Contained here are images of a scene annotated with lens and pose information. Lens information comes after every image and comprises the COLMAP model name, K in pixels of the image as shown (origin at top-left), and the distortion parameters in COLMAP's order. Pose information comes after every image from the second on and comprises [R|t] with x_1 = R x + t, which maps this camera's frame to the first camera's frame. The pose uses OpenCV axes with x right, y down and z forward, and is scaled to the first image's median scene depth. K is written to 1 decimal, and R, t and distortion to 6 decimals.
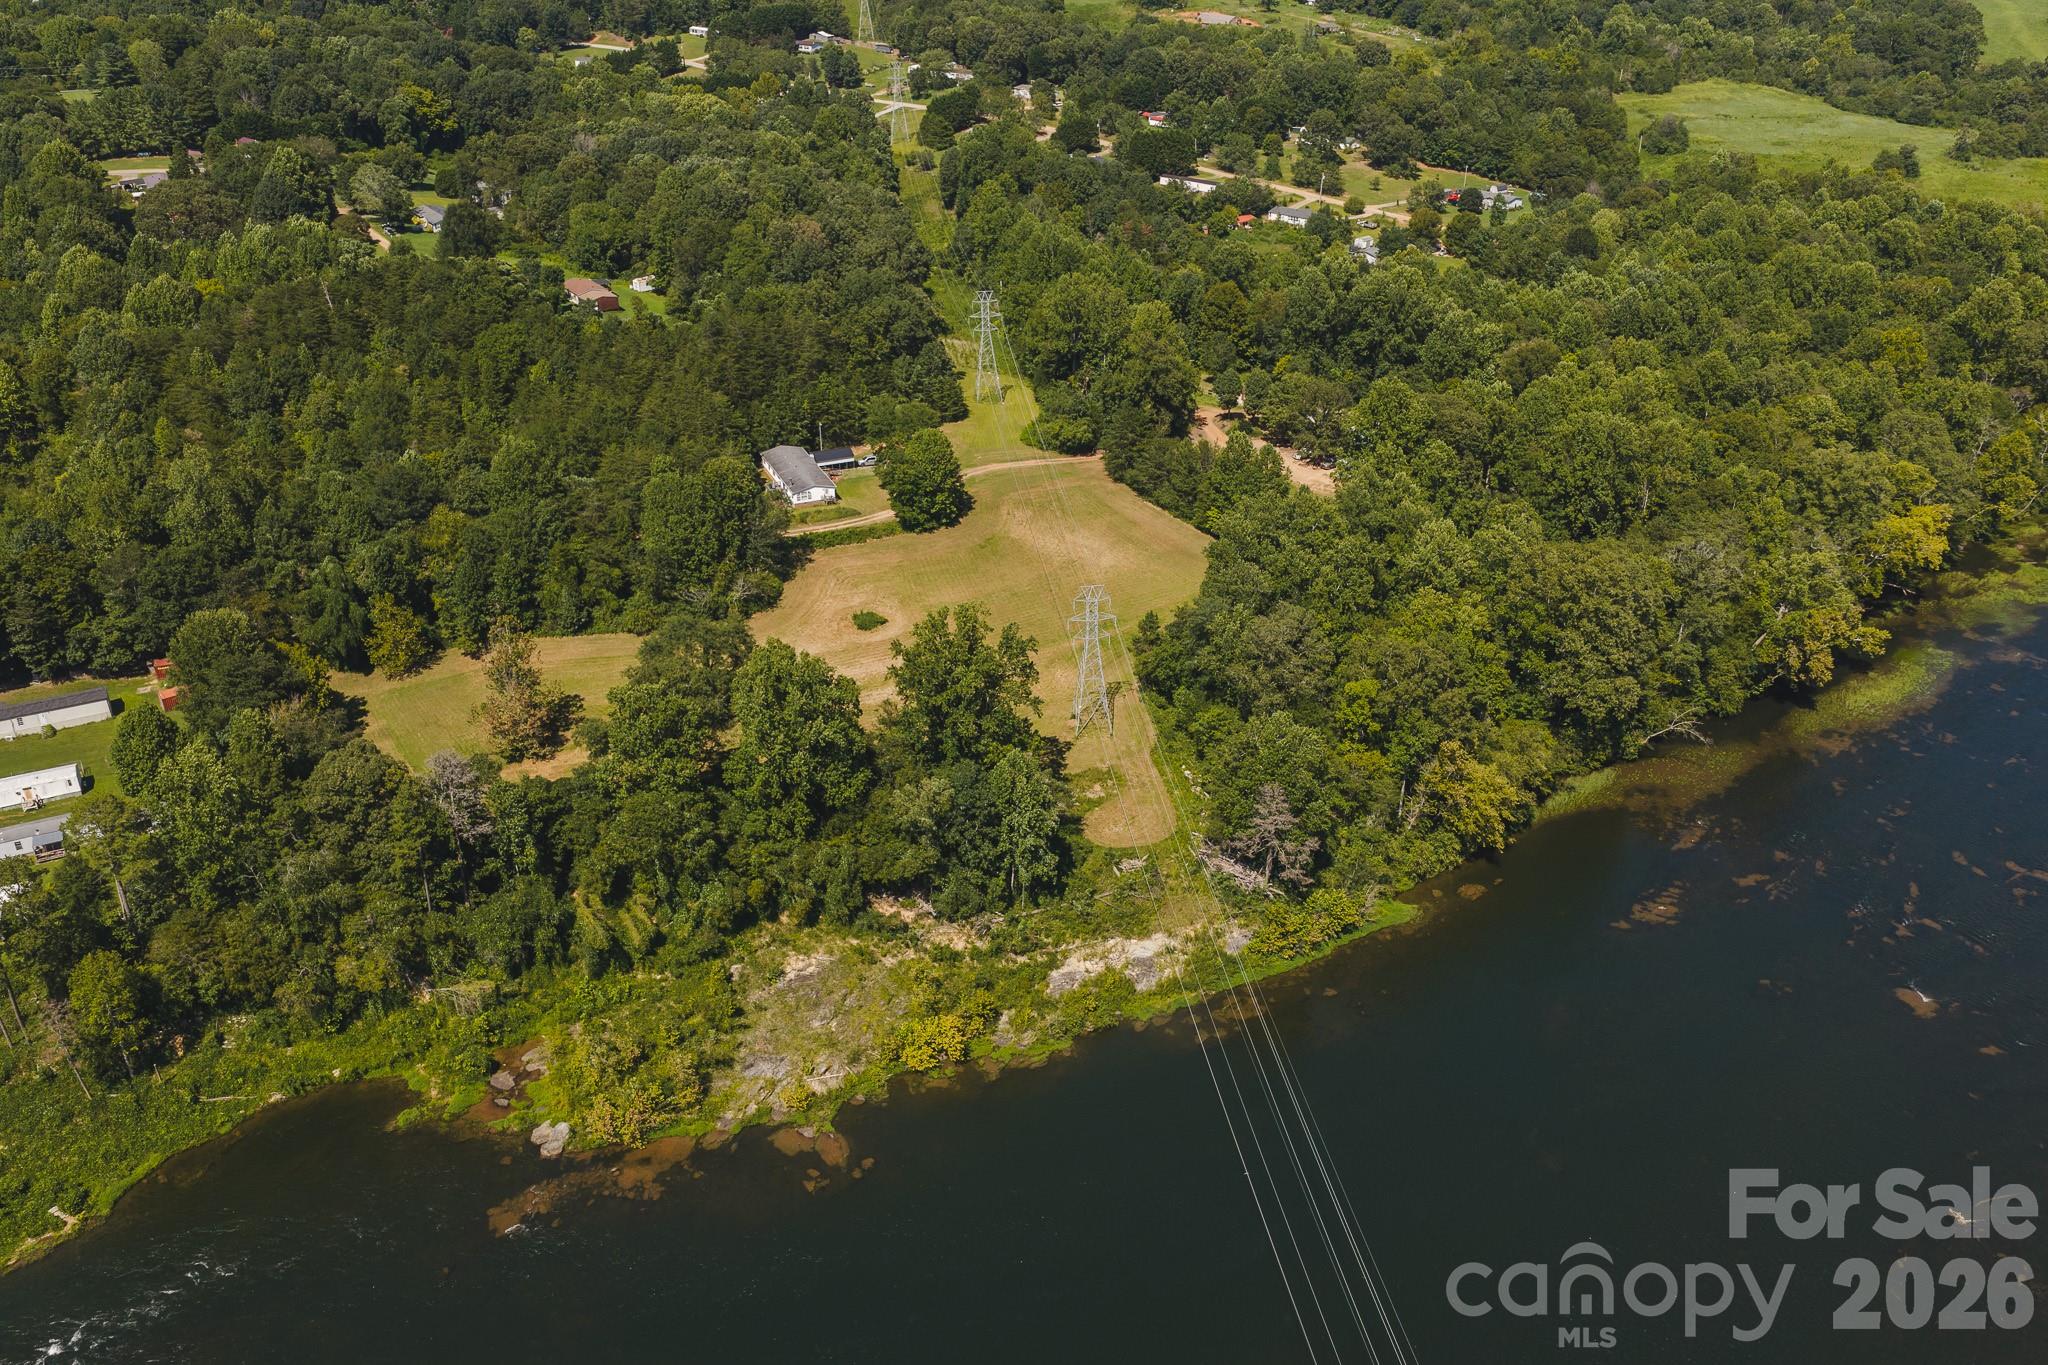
lens RADIAL K [[1691.8, 0, 1019.8], [0, 1691.8, 683.6], [0, 0, 1]] dist [0.018021, -0.027154]
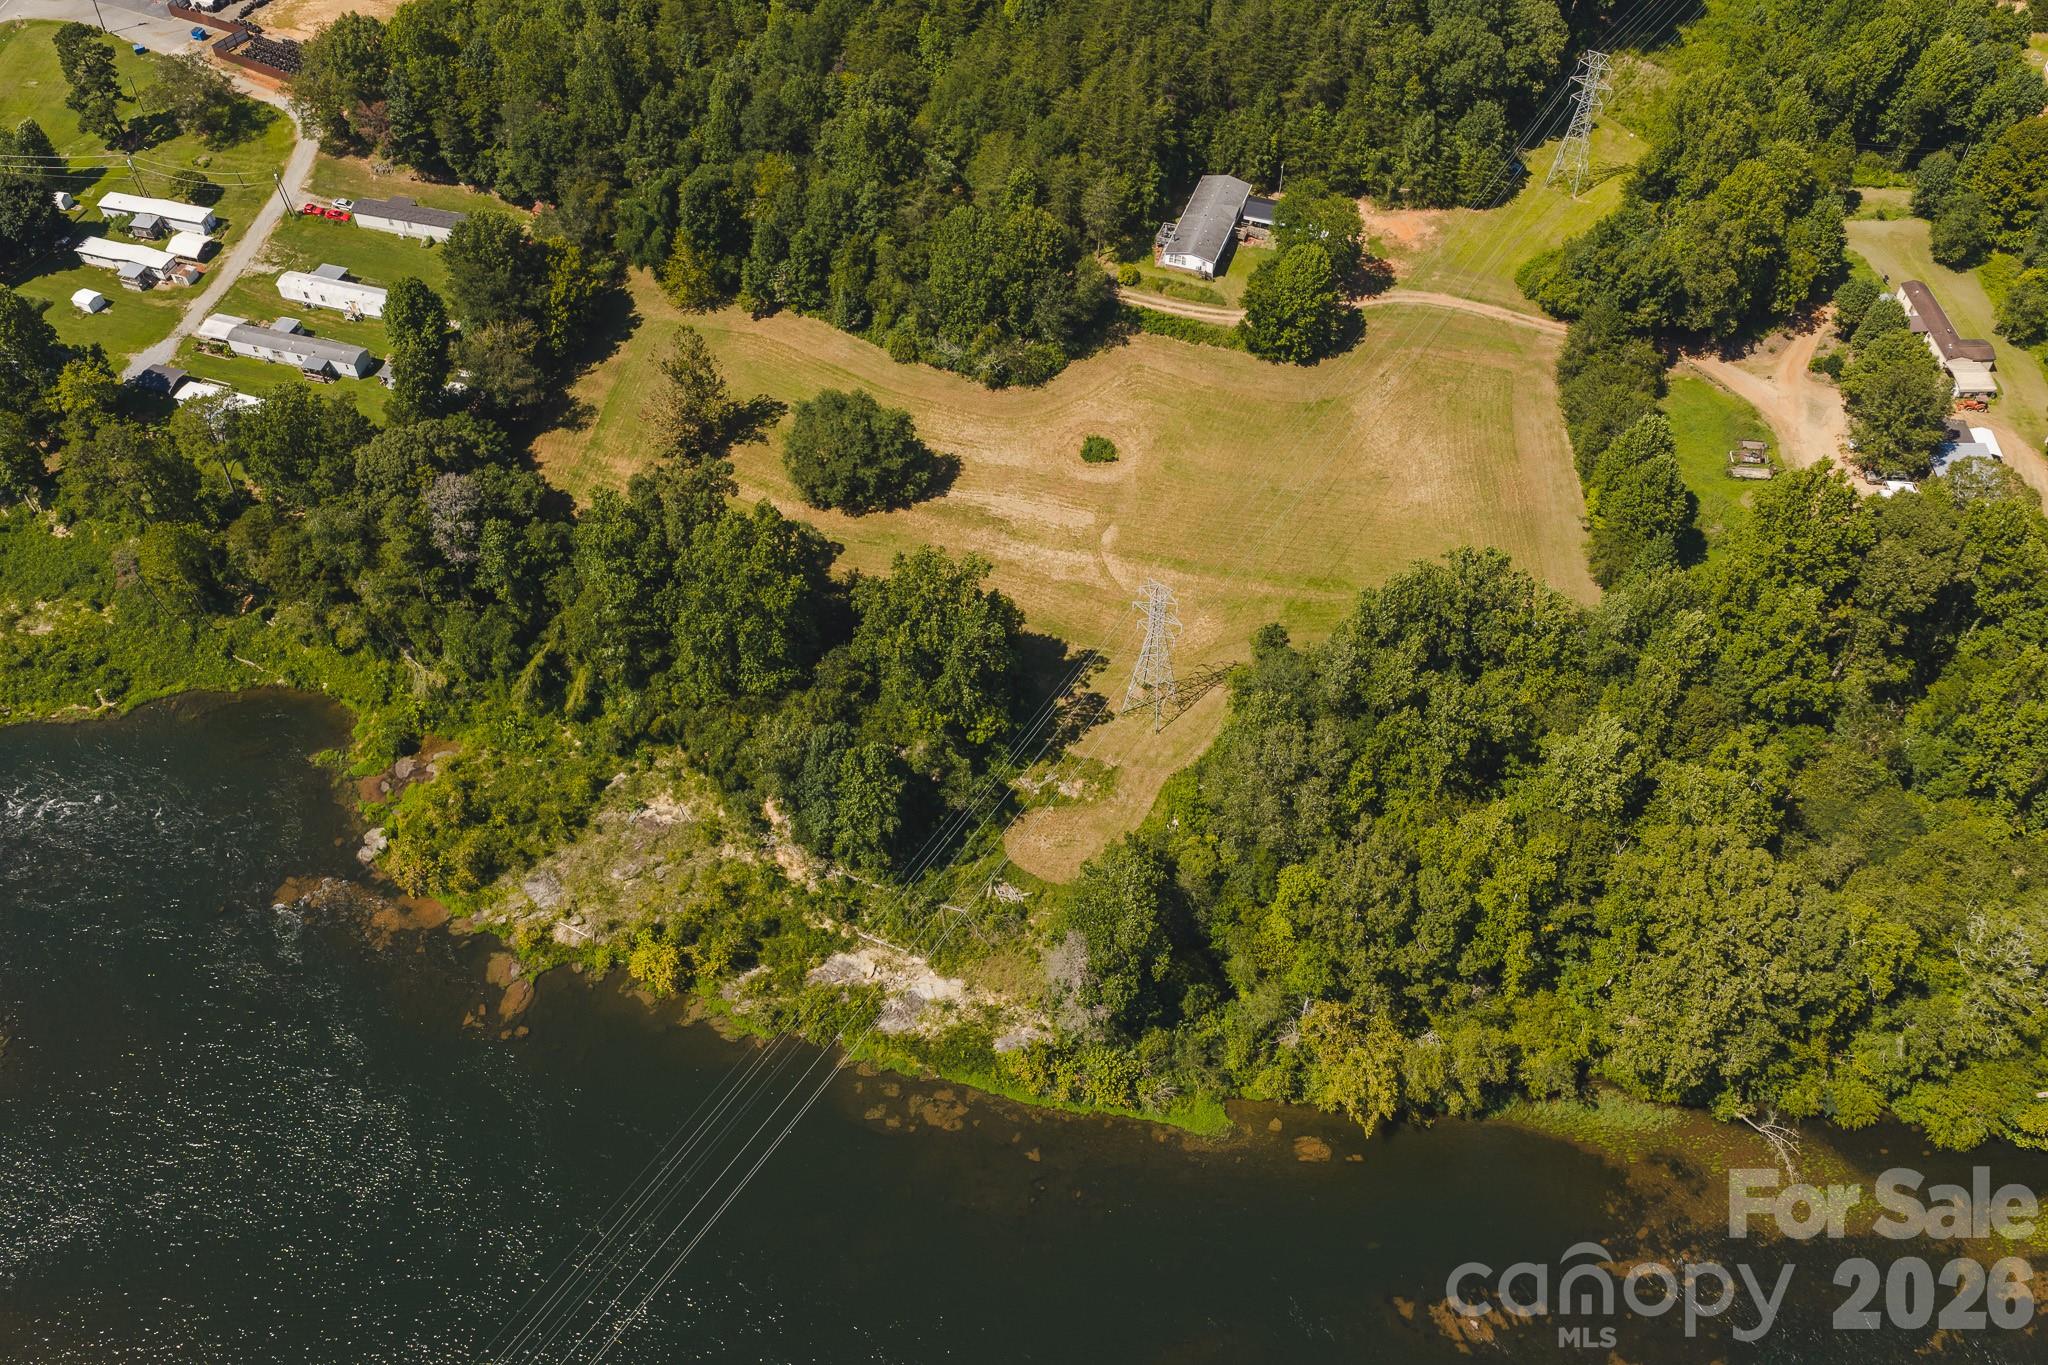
lens RADIAL K [[1691.8, 0, 1032.6], [0, 1691.8, 688.1], [0, 0, 1]] dist [0.018021, -0.027154]
pose [[0.739590, 0.514086, -0.434422, 0.437148], [-0.316500, 0.835271, 0.449611, -0.419581], [0.593999, -0.195033, 0.780466, 0.340973]]
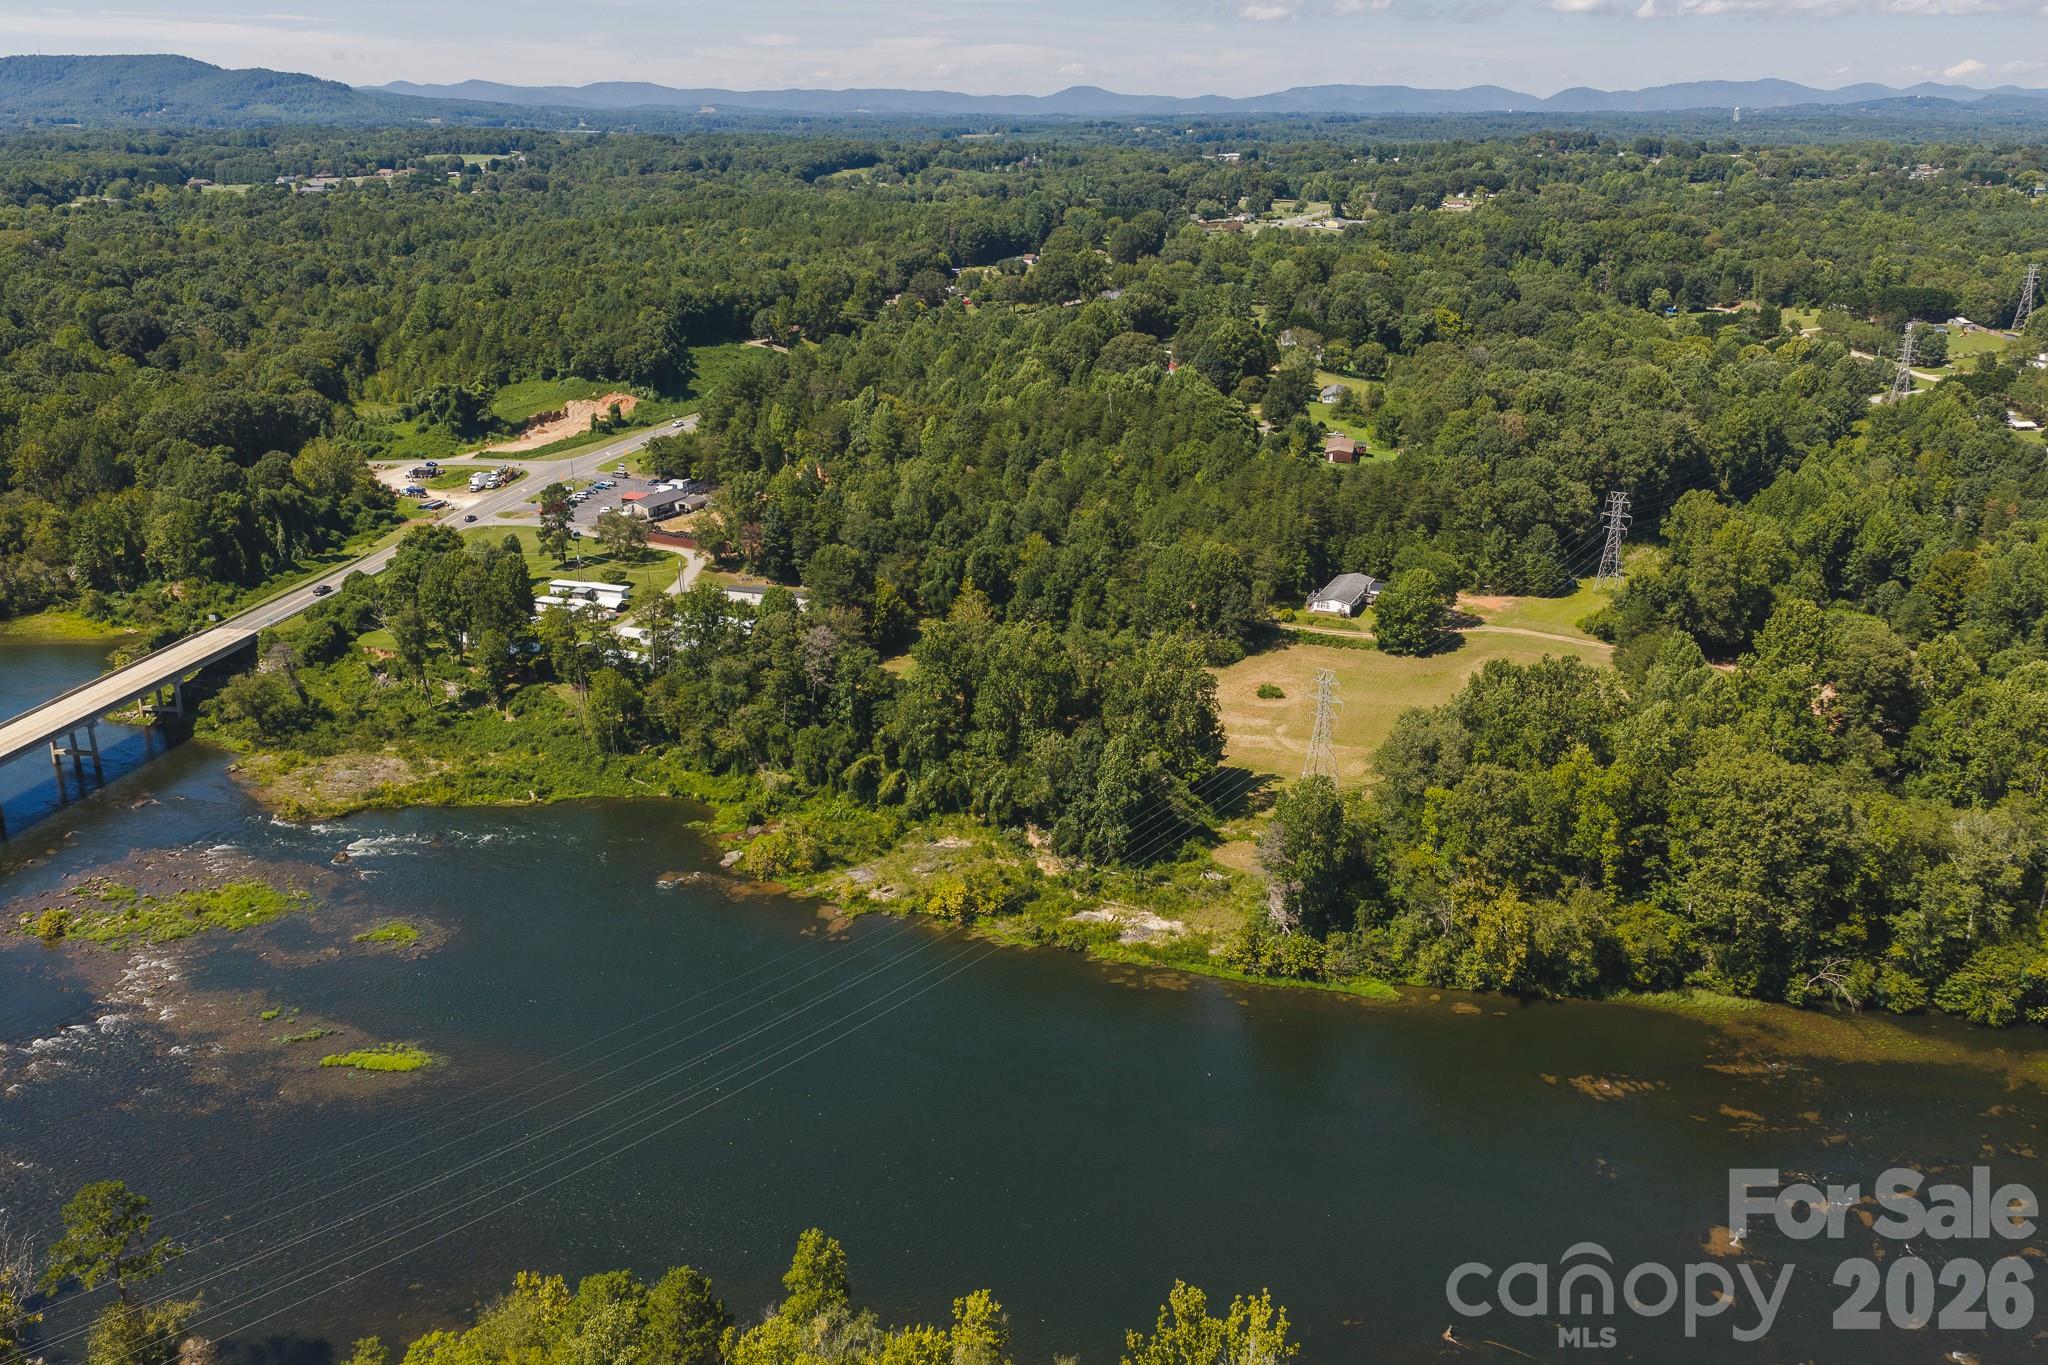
lens RADIAL K [[1691.8, 0, 1023.2], [0, 1691.8, 680.7], [0, 0, 1]] dist [0.018021, -0.027154]
pose [[0.684941, 0.237317, -0.688866, 0.802442], [-0.344653, 0.938531, -0.019361, 0.050276], [0.641927, 0.250681, 0.724630, 0.020496]]
